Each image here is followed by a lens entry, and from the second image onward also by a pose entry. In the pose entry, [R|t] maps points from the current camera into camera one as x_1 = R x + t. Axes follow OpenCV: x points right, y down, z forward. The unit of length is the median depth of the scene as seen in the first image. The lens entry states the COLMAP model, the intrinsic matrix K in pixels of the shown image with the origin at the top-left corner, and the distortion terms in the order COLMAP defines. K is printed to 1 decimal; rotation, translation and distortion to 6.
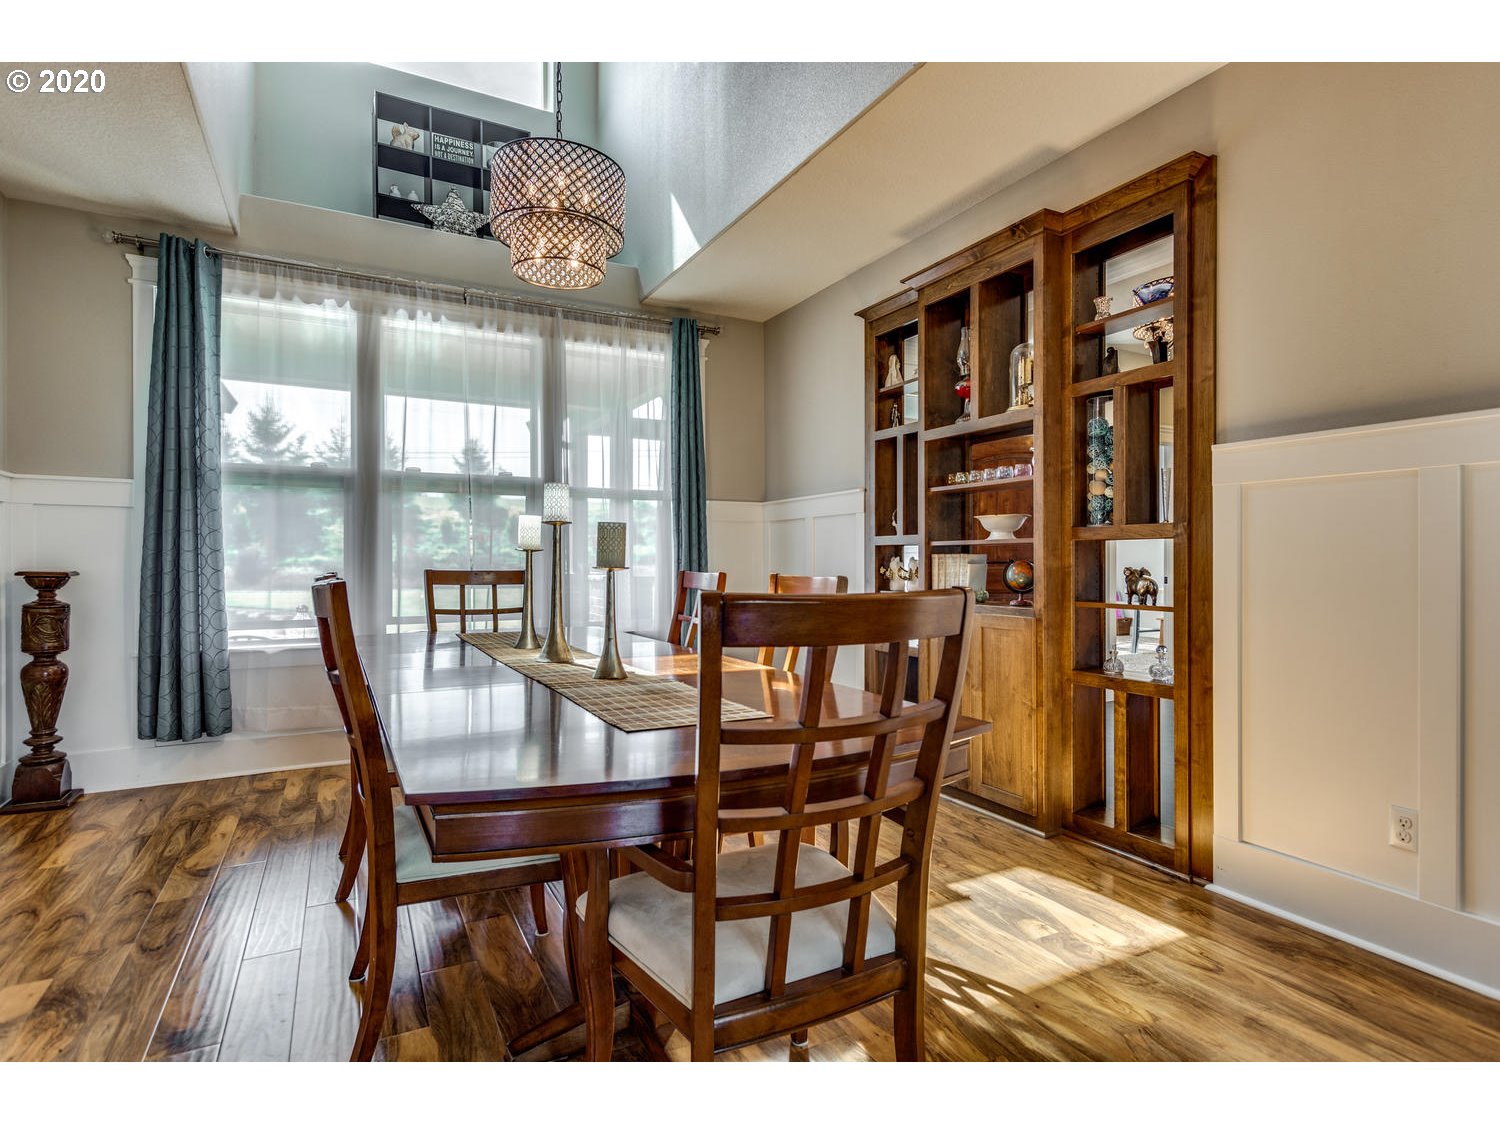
lens RADIAL K [[761.3, 0, 747.0], [0, 761.3, 565.1], [0, 0, 1]] dist [0.002852, -0.000298]
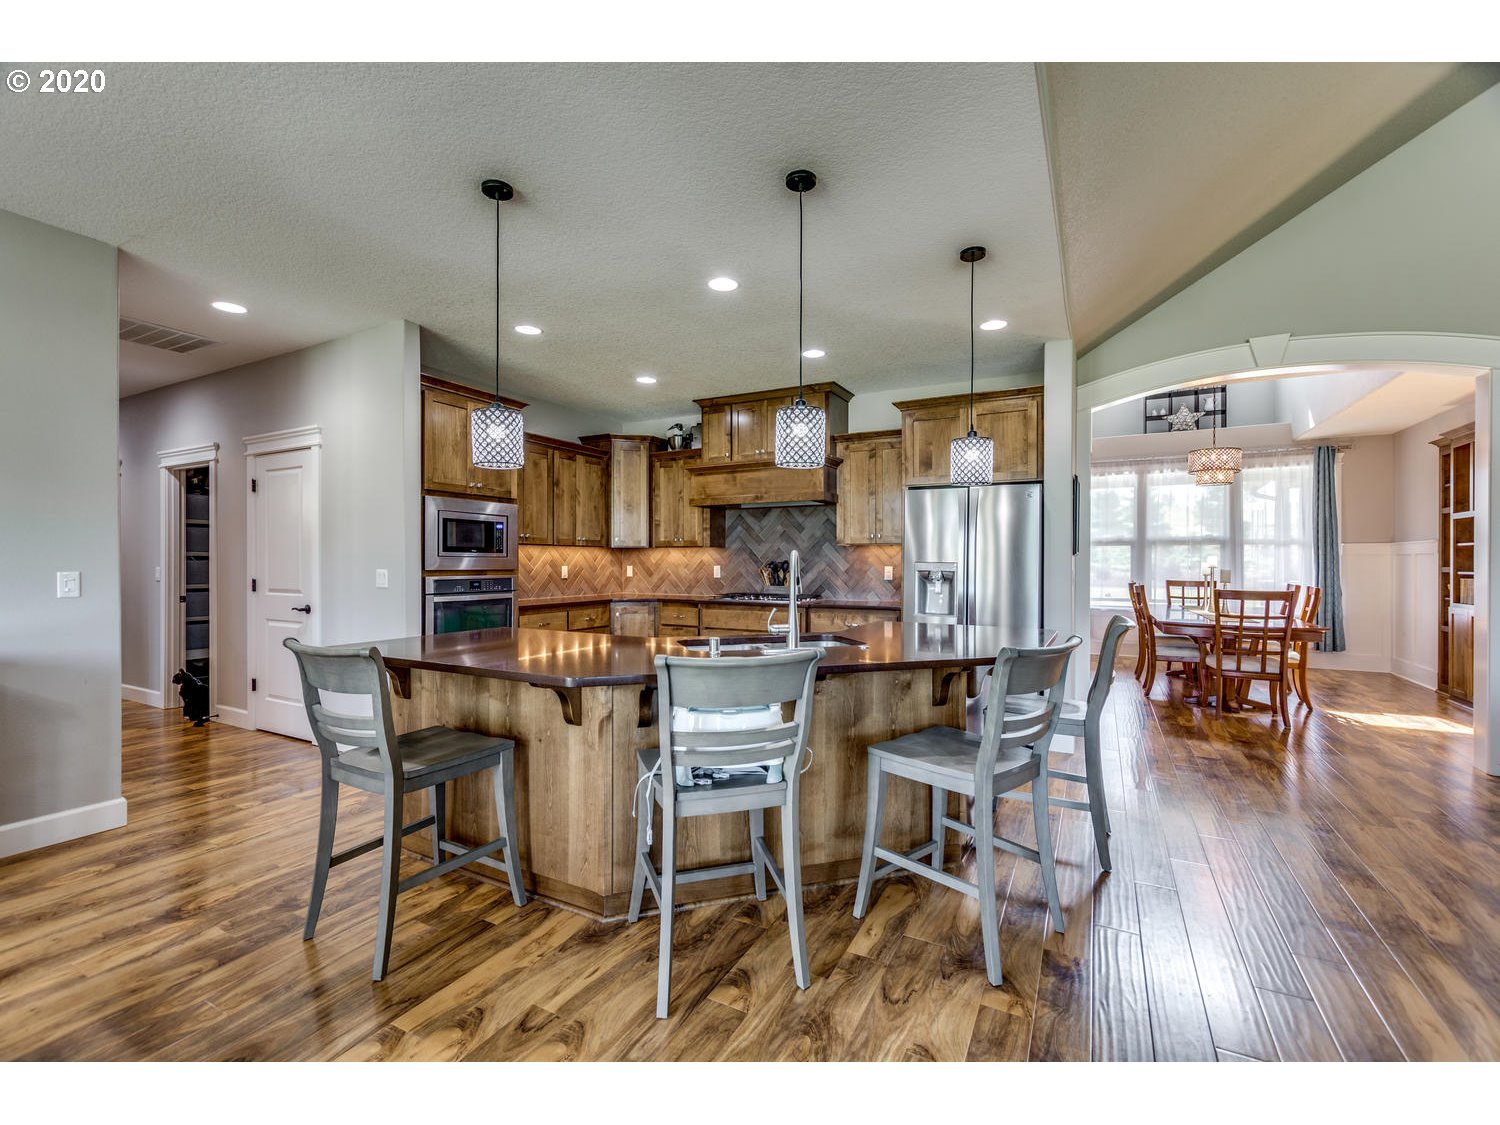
lens RADIAL K [[646.5, 0, 747.6], [0, 646.5, 562.0], [0, 0, 1]] dist [0.002895, -0.001551]
pose [[0.551993, 0.000875, -0.833848, 0.589564], [-0.007070, 0.999968, -0.003631, -0.036325], [0.833819, 0.007900, 0.551982, -1.319240]]
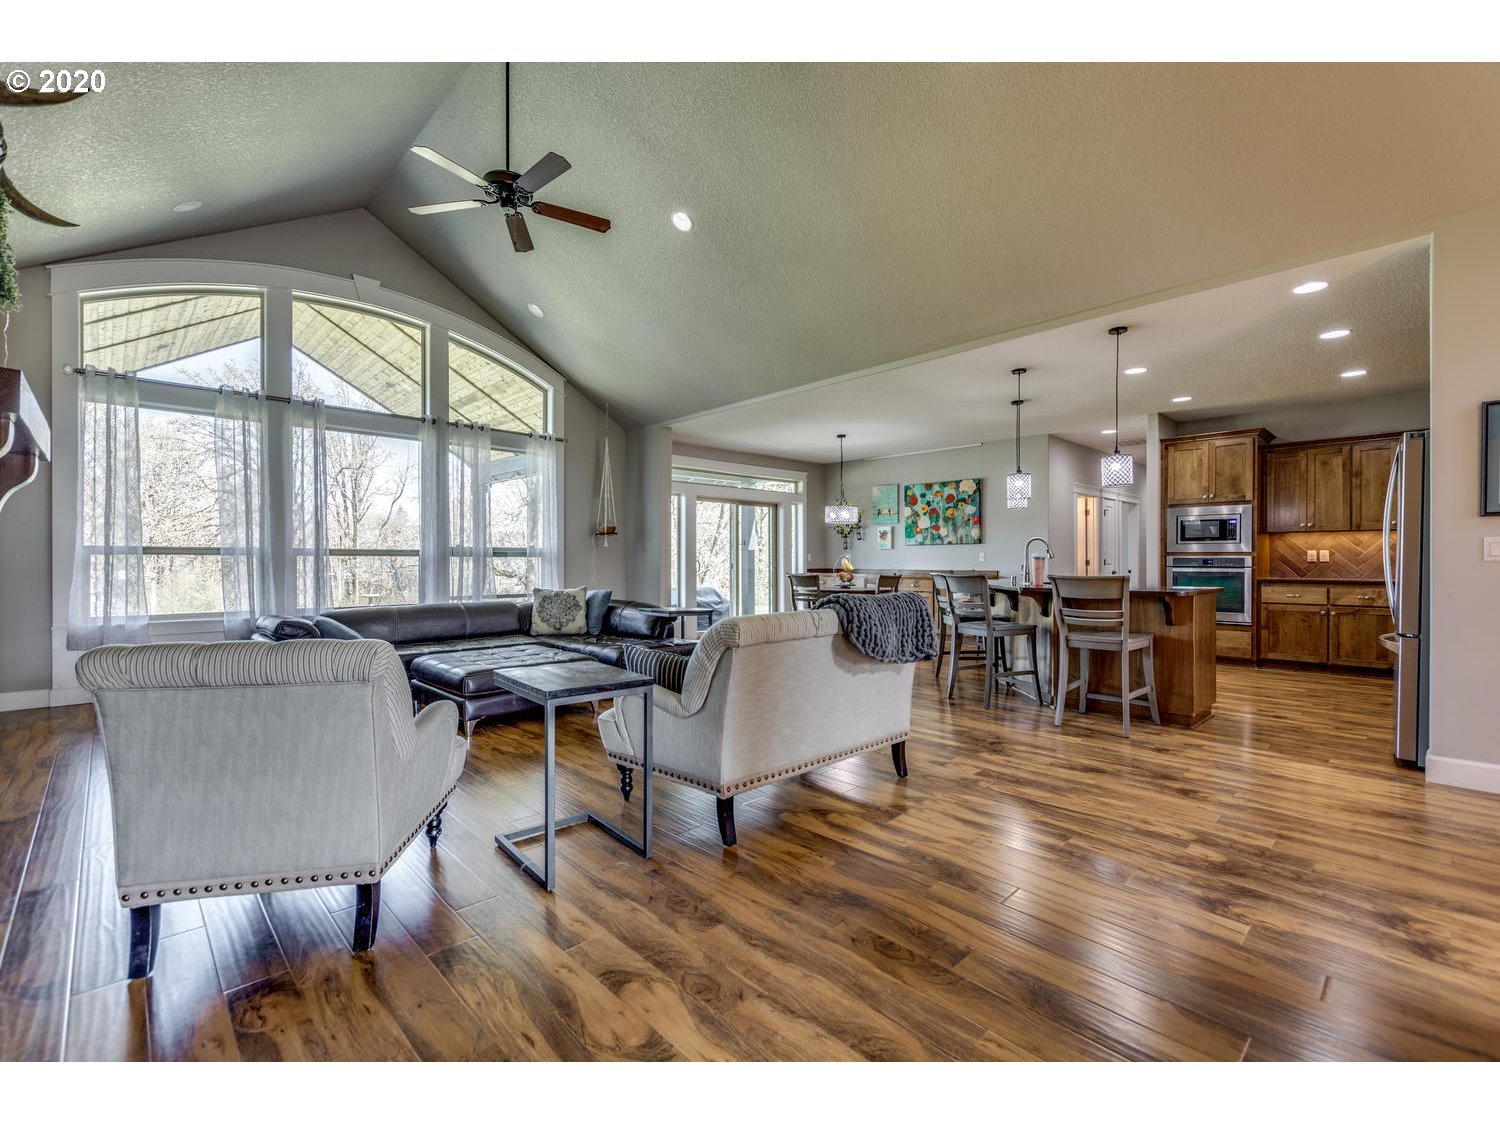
lens RADIAL K [[646.5, 0, 755.4], [0, 646.5, 562.3], [0, 0, 1]] dist [0.002895, -0.001551]
pose [[-0.961989, 0.000149, -0.273087, 1.061040], [-0.002253, 0.999961, 0.008482, -0.005294], [0.273077, 0.008775, -0.961952, 0.392947]]
